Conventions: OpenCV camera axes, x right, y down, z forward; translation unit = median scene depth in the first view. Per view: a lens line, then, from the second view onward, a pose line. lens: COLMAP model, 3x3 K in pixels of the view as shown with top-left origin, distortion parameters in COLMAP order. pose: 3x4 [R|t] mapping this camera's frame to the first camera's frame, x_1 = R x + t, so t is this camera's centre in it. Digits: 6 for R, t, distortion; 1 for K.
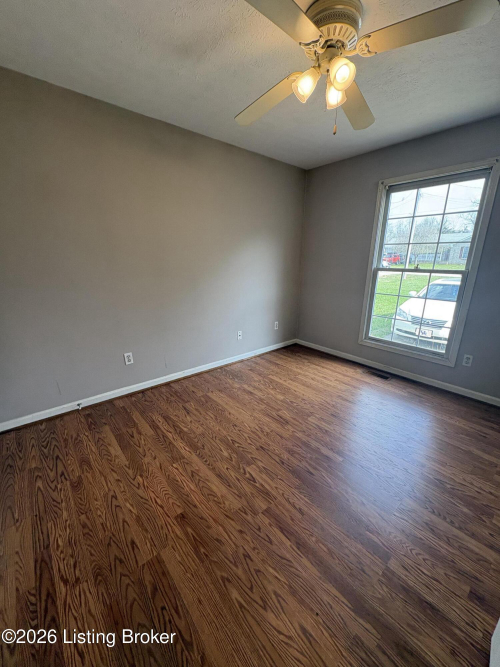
lens RADIAL K [[265.9, 0, 246.1], [0, 265.9, 330.0], [0, 0, 1]] dist [-0.002063, 0.001093]
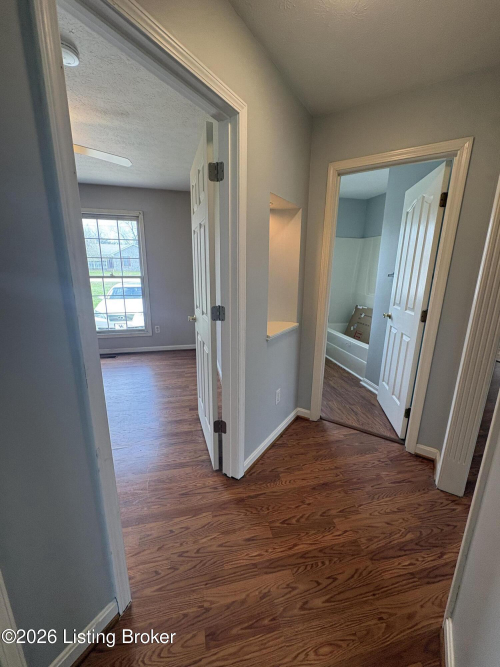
lens RADIAL K [[265.9, 0, 251.3], [0, 265.9, 334.5], [0, 0, 1]] dist [-0.002063, 0.001093]
pose [[0.451037, -0.220527, 0.864831, -0.393695], [0.227682, 0.965363, 0.127419, 0.074489], [-0.862975, 0.139436, 0.485625, -0.352637]]
